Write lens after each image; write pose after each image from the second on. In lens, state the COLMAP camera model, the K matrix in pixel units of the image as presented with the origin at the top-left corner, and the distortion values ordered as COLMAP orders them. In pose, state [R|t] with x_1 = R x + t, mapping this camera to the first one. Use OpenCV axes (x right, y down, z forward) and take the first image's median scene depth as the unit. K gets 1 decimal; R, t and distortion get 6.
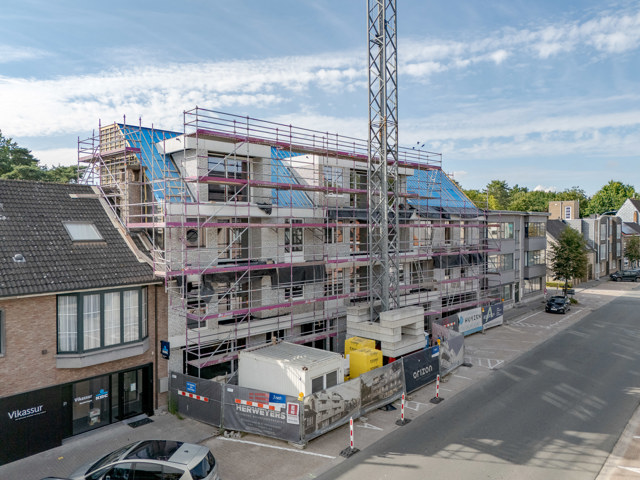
lens RADIAL K [[481.6, 0, 319.5], [0, 481.6, 230.1], [0, 0, 1]] dist [0.008731, 0.002189]
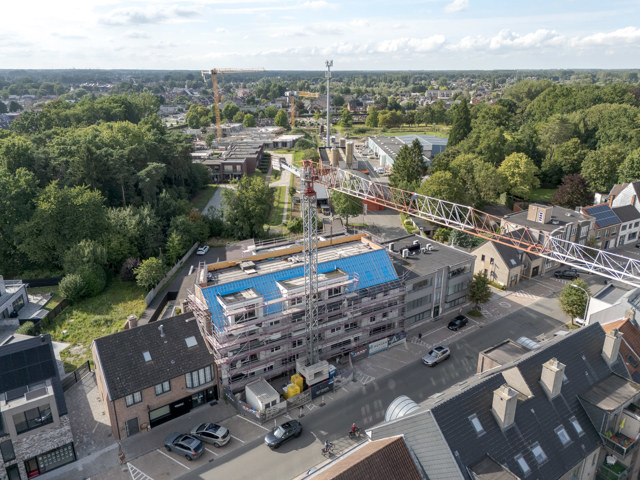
lens RADIAL K [[462.7, 0, 320.0], [0, 462.7, 240.0], [0, 0, 1]] dist [-0.037364, -0.000509]
pose [[0.978535, 0.079194, -0.190256, 0.695634], [-0.014315, 0.947105, 0.320604, -1.407902], [0.205582, -0.310998, 0.927910, -1.125969]]
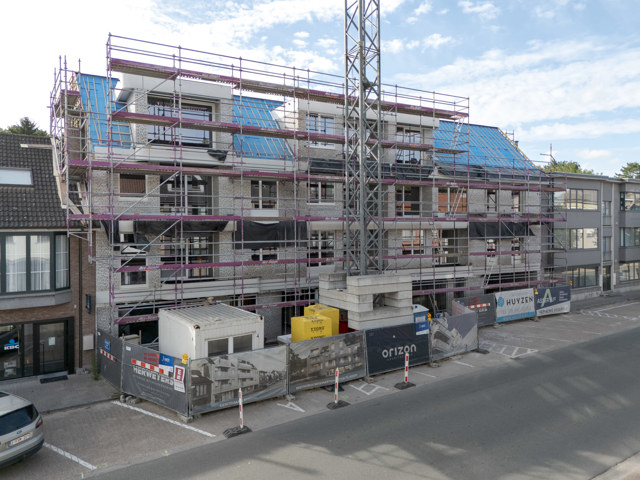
lens RADIAL K [[485.0, 0, 321.4], [0, 485.0, 224.7], [0, 0, 1]] dist [0.065725, -0.098338]
pose [[0.970395, 0.003123, -0.241501, 0.334621], [-0.003190, 0.999995, 0.000112, 0.096463], [0.241501, 0.000661, 0.970400, 0.203289]]
